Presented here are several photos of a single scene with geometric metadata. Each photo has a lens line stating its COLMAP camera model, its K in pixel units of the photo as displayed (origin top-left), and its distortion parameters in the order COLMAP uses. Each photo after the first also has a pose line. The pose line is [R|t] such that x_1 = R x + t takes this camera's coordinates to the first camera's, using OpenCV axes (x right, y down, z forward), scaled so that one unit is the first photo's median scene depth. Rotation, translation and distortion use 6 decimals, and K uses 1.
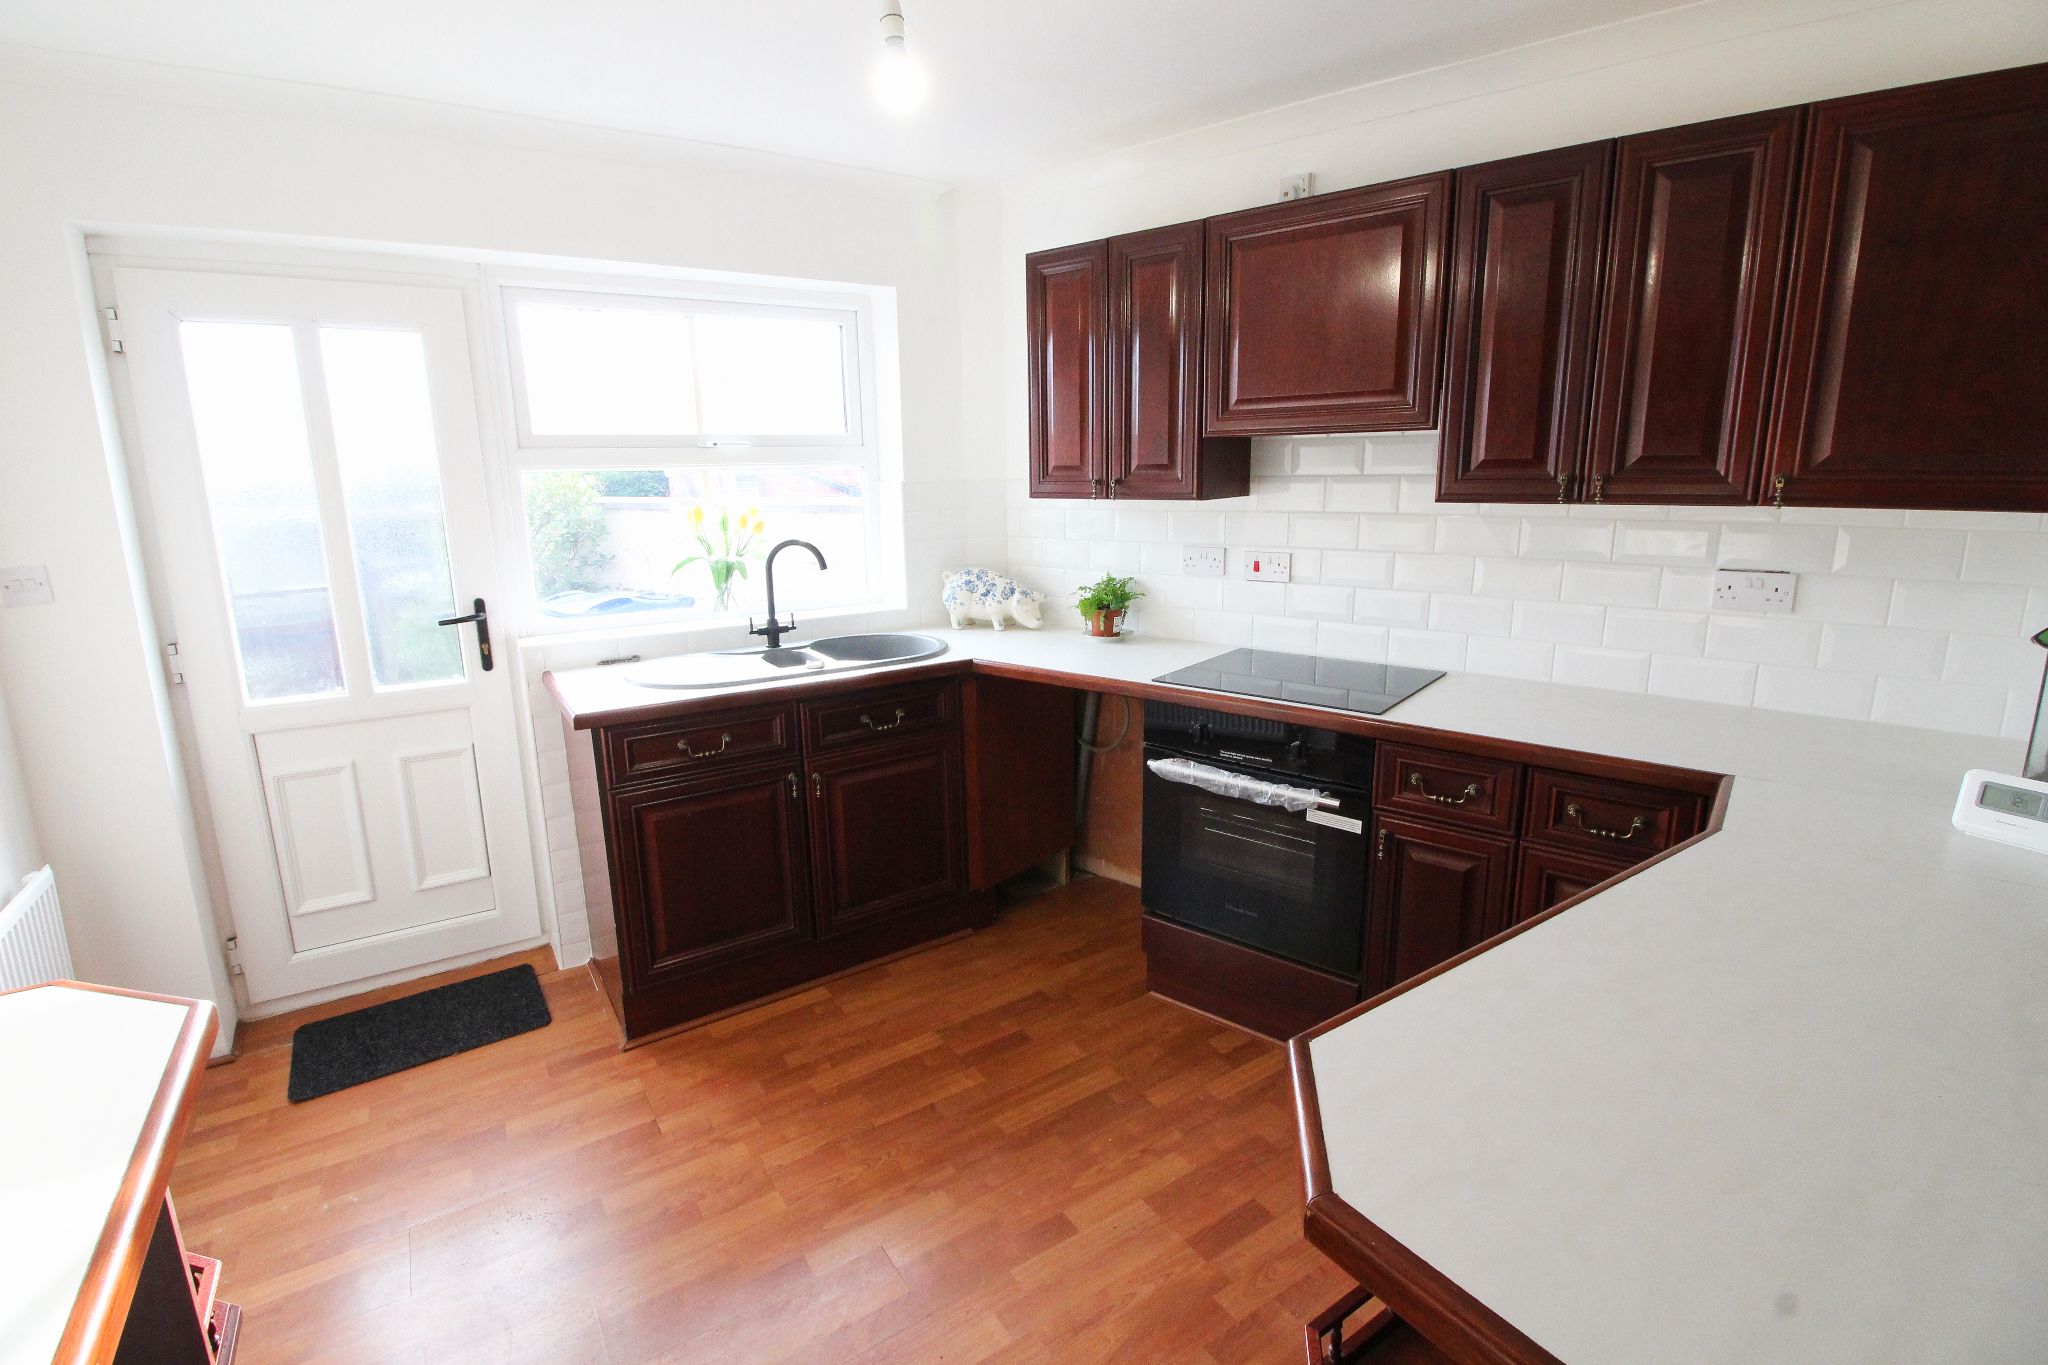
lens RADIAL K [[938.2, 0, 1016.0], [0, 938.2, 657.6], [0, 0, 1]] dist [-0.001046, -0.013944]
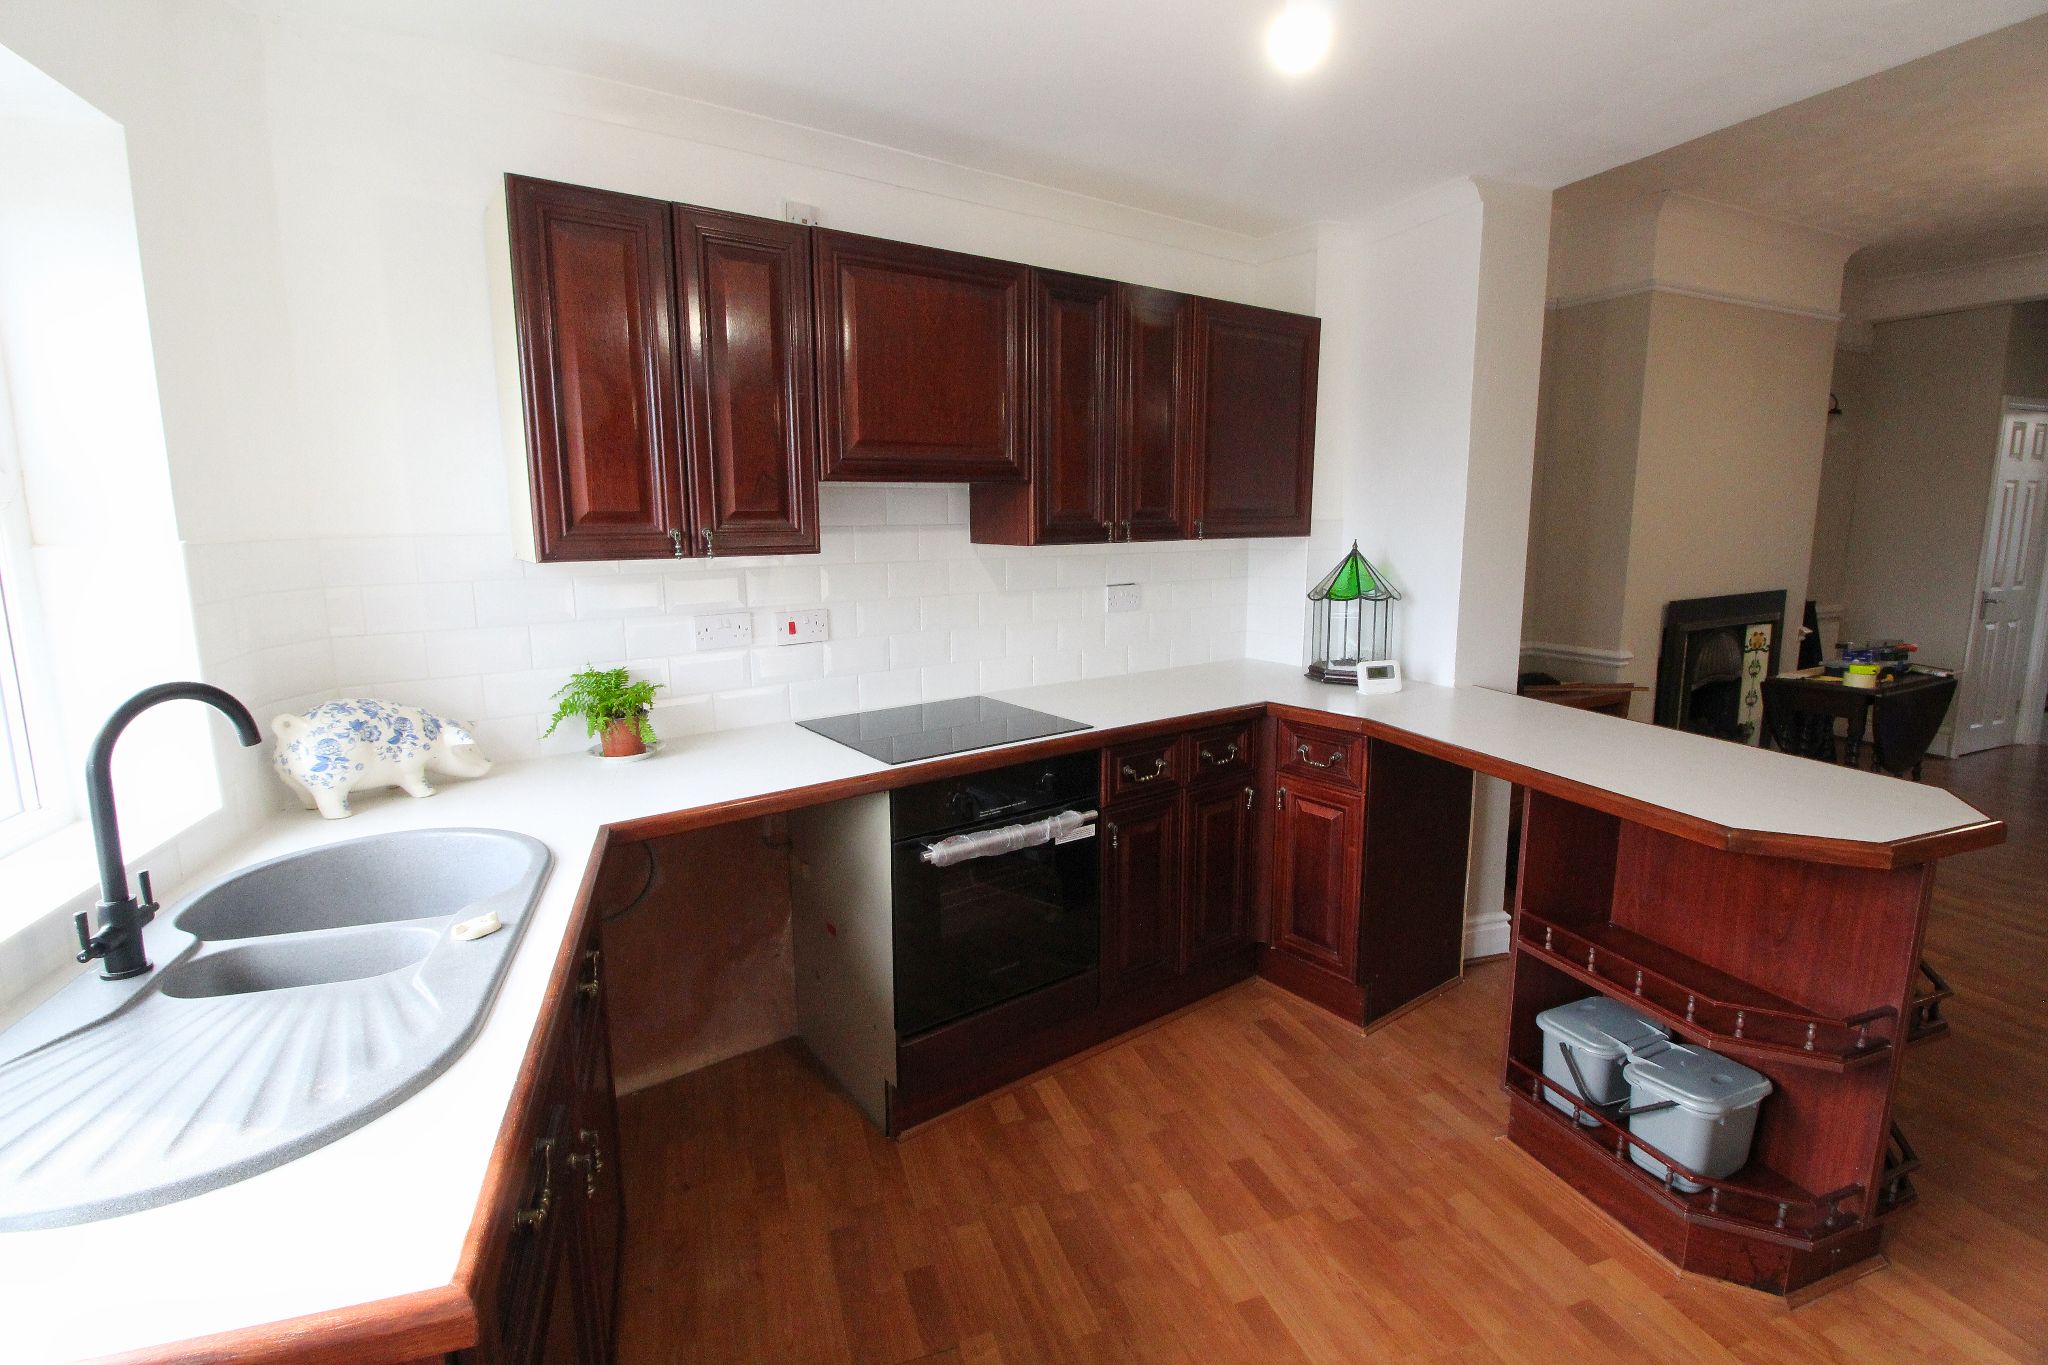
lens RADIAL K [[938.2, 0, 1016.0], [0, 938.2, 657.6], [0, 0, 1]] dist [-0.001046, -0.013944]
pose [[0.249516, -0.131736, 0.959368, -0.545076], [0.198326, 0.976656, 0.082528, -0.102106], [-0.947844, 0.169675, 0.269818, 0.571928]]
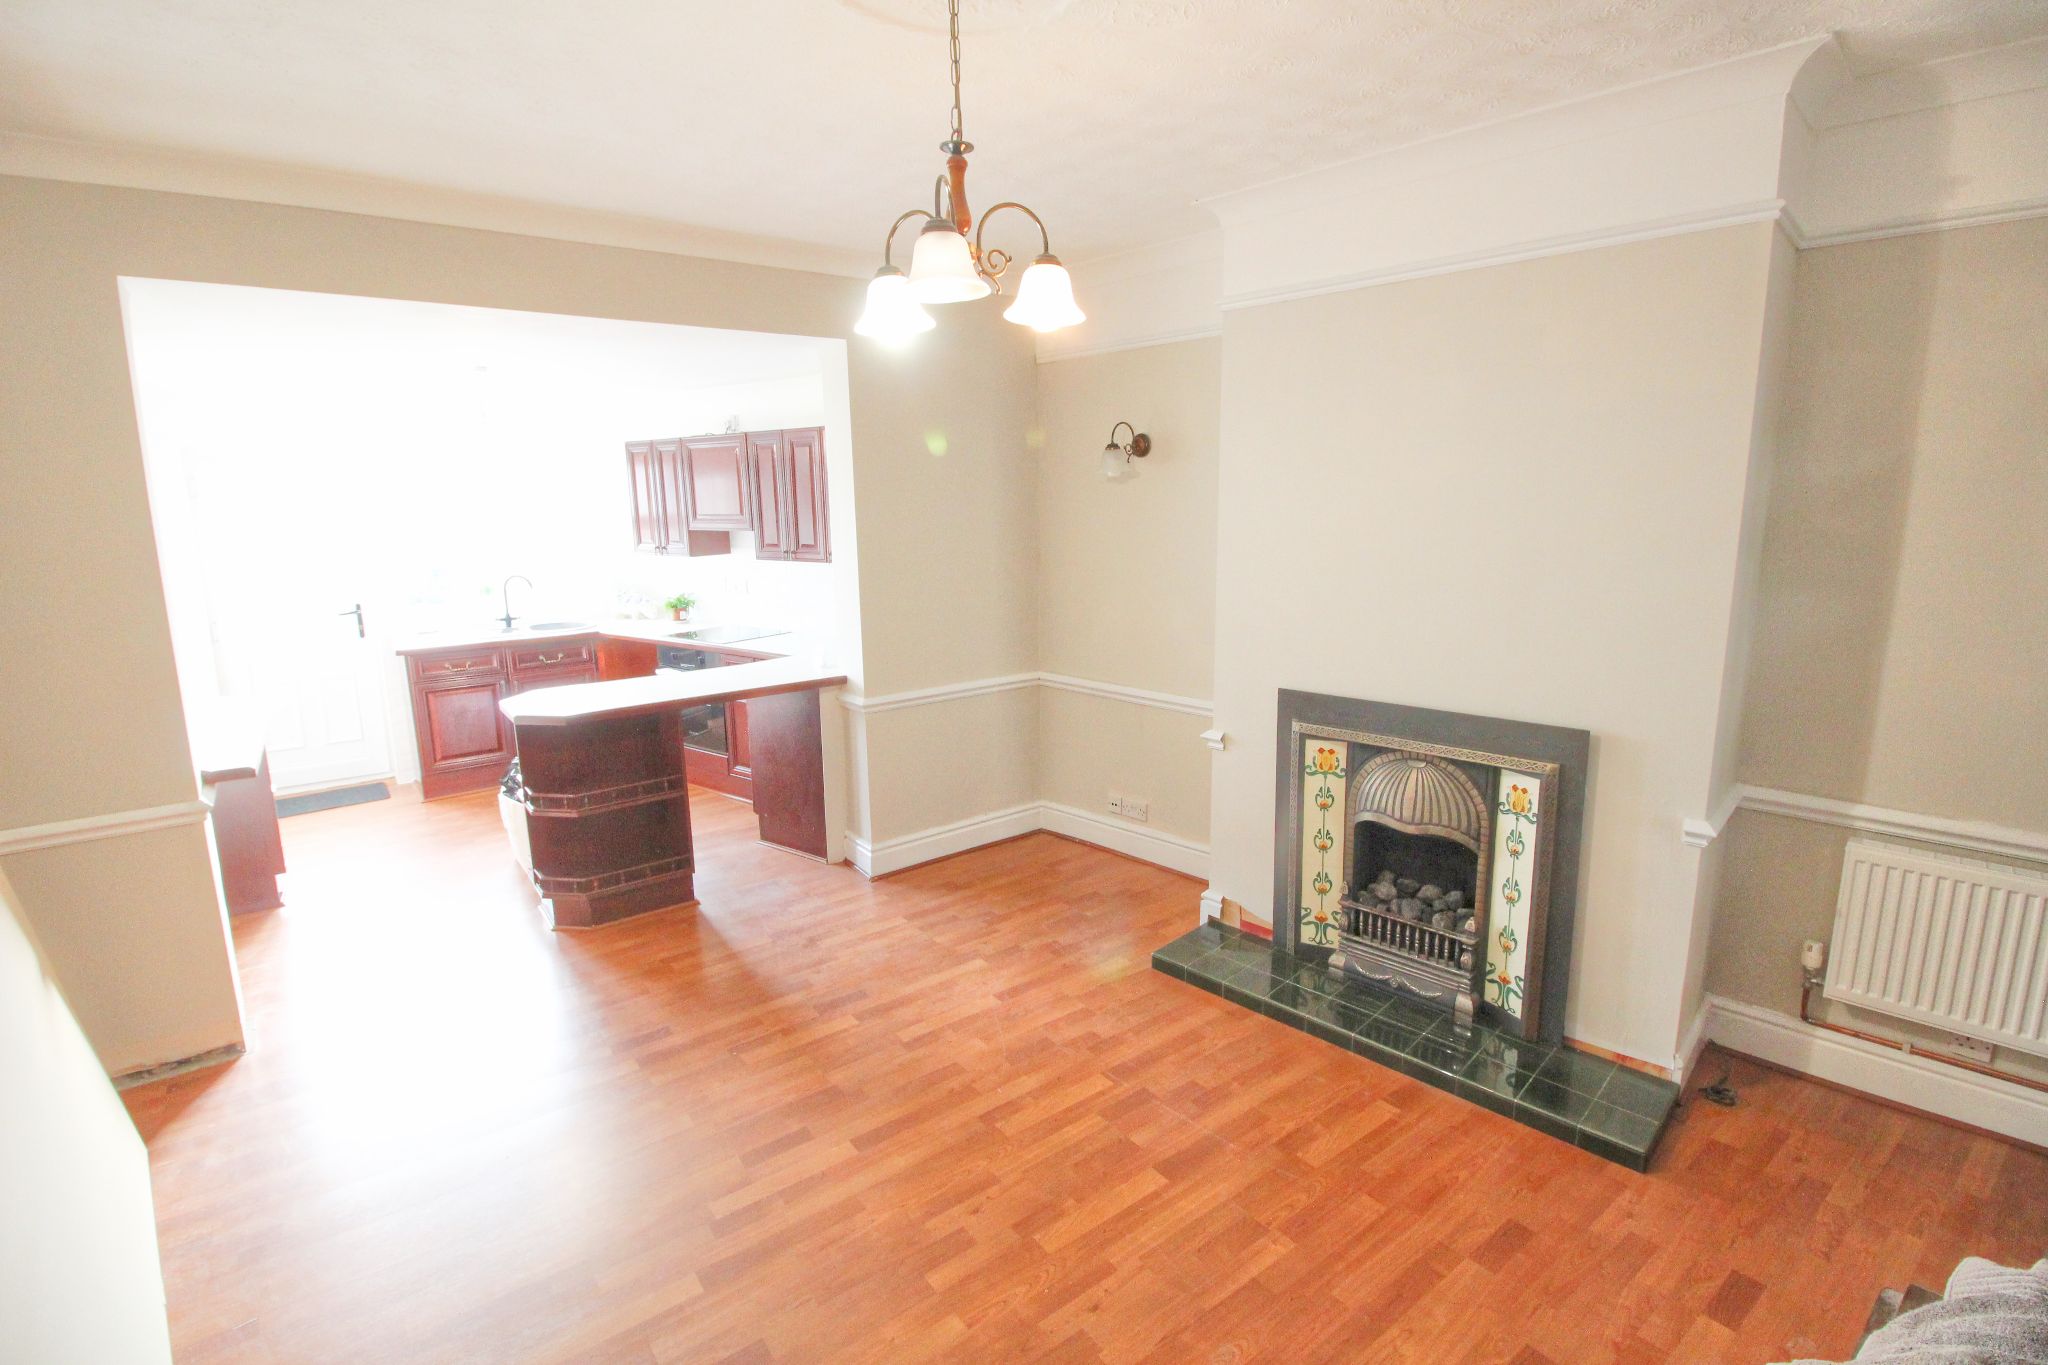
lens RADIAL K [[938.2, 0, 1016.0], [0, 938.2, 657.6], [0, 0, 1]] dist [-0.001046, -0.013944]
pose [[0.997588, -0.008145, 0.068934, 0.746867], [0.010159, 0.999530, -0.028917, 0.133319], [-0.068666, 0.029548, 0.997202, -1.177499]]
